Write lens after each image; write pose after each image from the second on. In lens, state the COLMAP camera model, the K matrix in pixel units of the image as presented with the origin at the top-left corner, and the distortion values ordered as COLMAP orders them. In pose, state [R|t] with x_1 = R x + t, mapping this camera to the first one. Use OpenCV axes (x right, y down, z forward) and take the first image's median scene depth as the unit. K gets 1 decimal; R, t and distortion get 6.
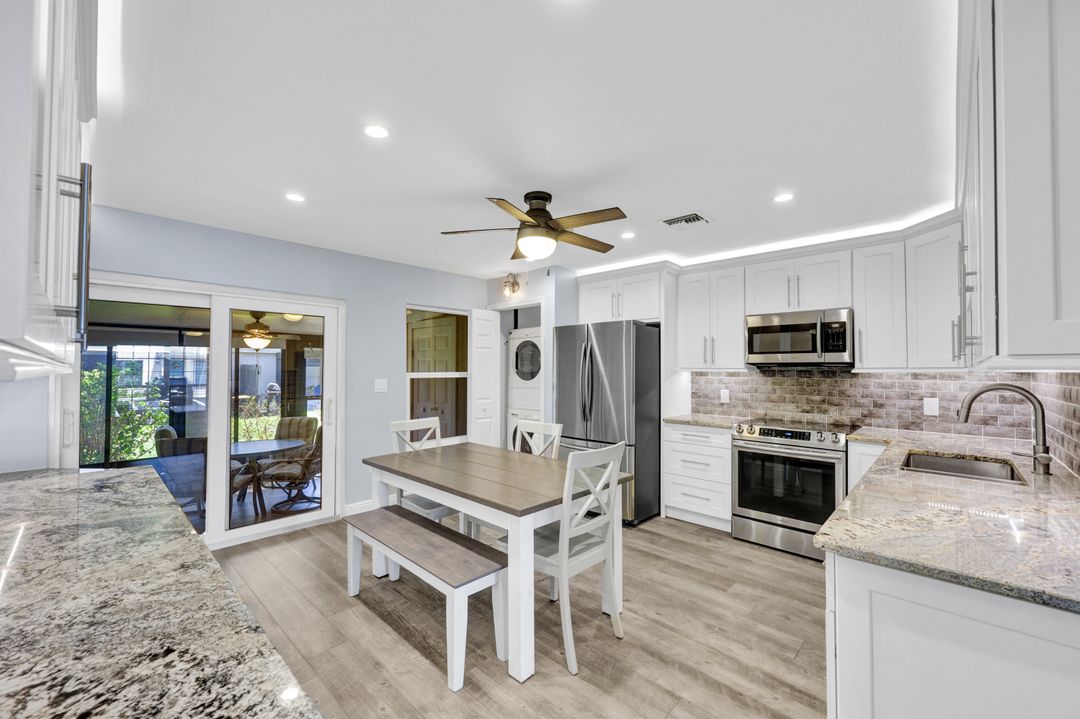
lens RADIAL K [[434.3, 0, 537.1], [0, 434.3, 361.5], [0, 0, 1]] dist [0.000192, 0.000128]
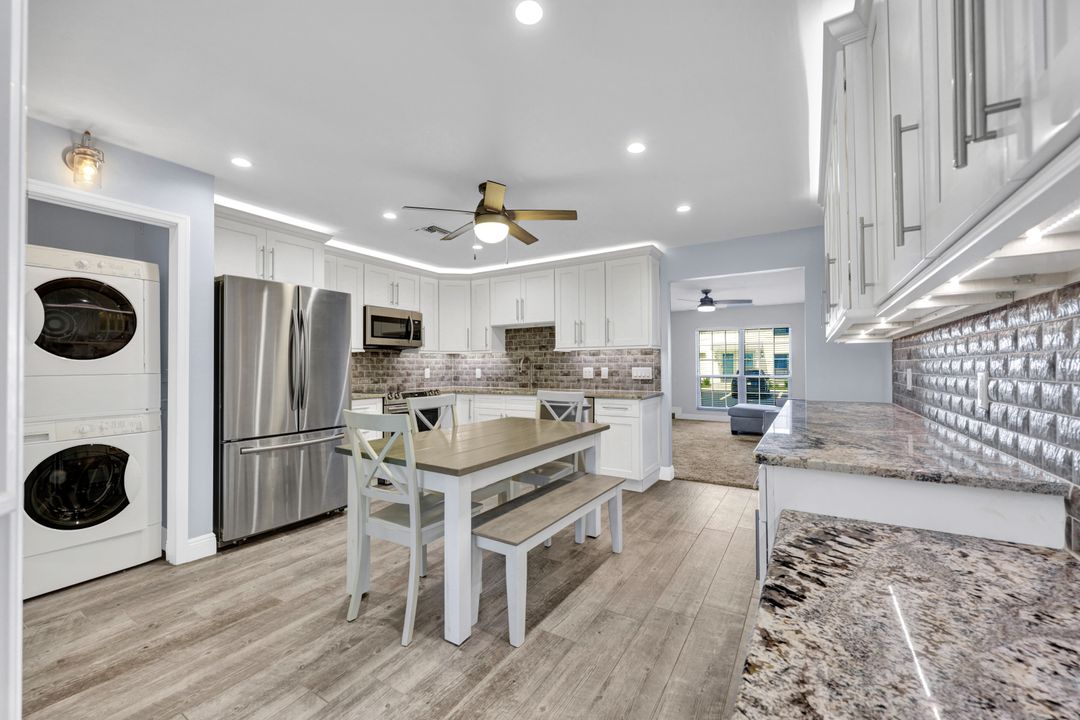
lens RADIAL K [[434.3, 0, 537.1], [0, 434.3, 362.0], [0, 0, 1]] dist [0.000192, 0.000128]
pose [[-0.207181, 0.007217, 0.978276, -0.875206], [-0.011993, 0.999879, -0.009916, 0.065922], [-0.978229, -0.013787, -0.207069, 0.874041]]
